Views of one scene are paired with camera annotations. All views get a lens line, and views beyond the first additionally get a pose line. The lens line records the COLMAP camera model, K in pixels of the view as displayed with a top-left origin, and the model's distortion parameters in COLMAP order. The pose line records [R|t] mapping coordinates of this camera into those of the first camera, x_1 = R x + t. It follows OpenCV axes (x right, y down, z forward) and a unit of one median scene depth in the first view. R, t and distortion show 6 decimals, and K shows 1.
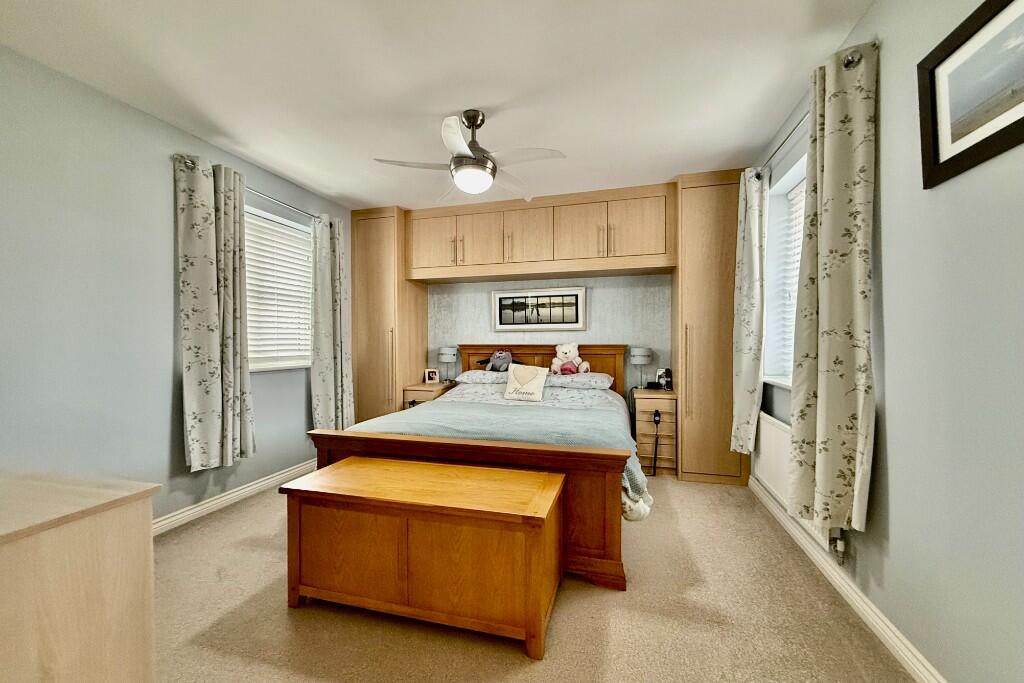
lens RADIAL K [[410.5, 0, 511.6], [0, 410.5, 345.9], [0, 0, 1]] dist [-0.000085, -0.000173]
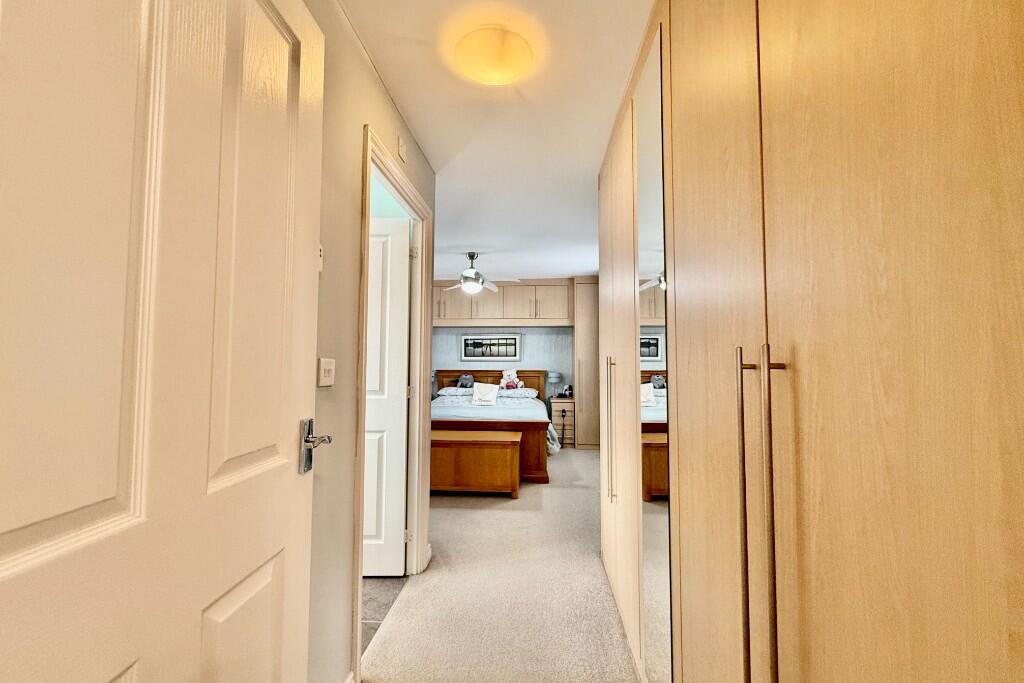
lens RADIAL K [[410.5, 0, 511.7], [0, 410.5, 341.9], [0, 0, 1]] dist [-0.000085, -0.000173]
pose [[0.979239, 0.016914, 0.202001, -0.181438], [-0.004615, 0.998115, -0.061205, -0.015940], [-0.202656, 0.059002, 0.977471, -0.561743]]
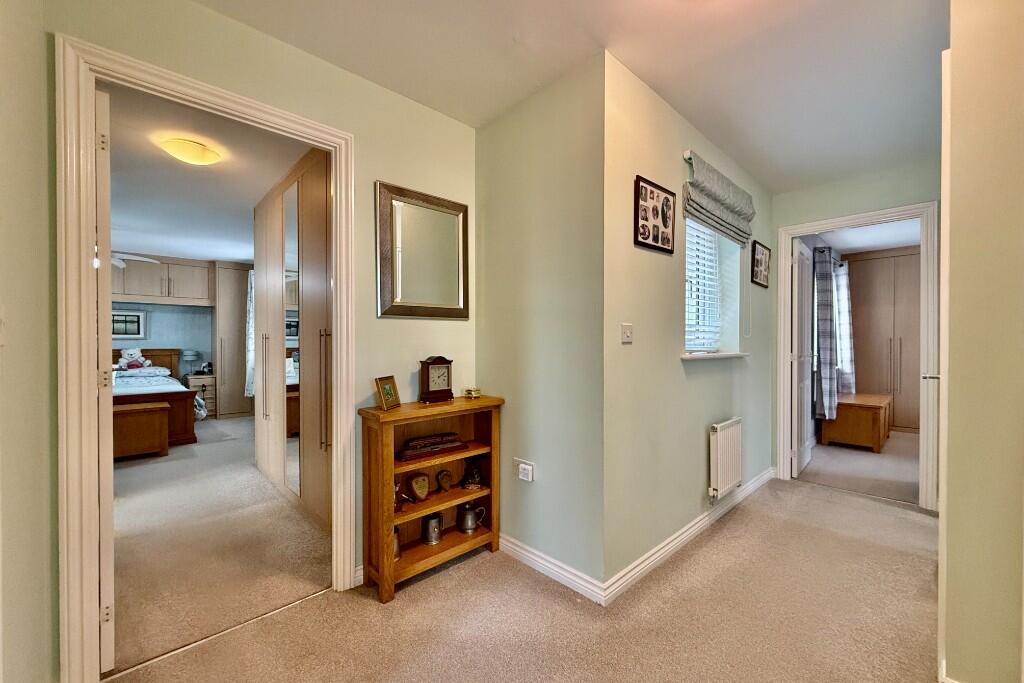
lens RADIAL K [[410.5, 0, 512.3], [0, 410.5, 345.5], [0, 0, 1]] dist [-0.000085, -0.000173]
pose [[0.518947, 0.000441, 0.854806, -0.431964], [0.008520, 0.999948, -0.005688, 0.004702], [-0.854764, 0.010234, 0.518916, -0.982580]]
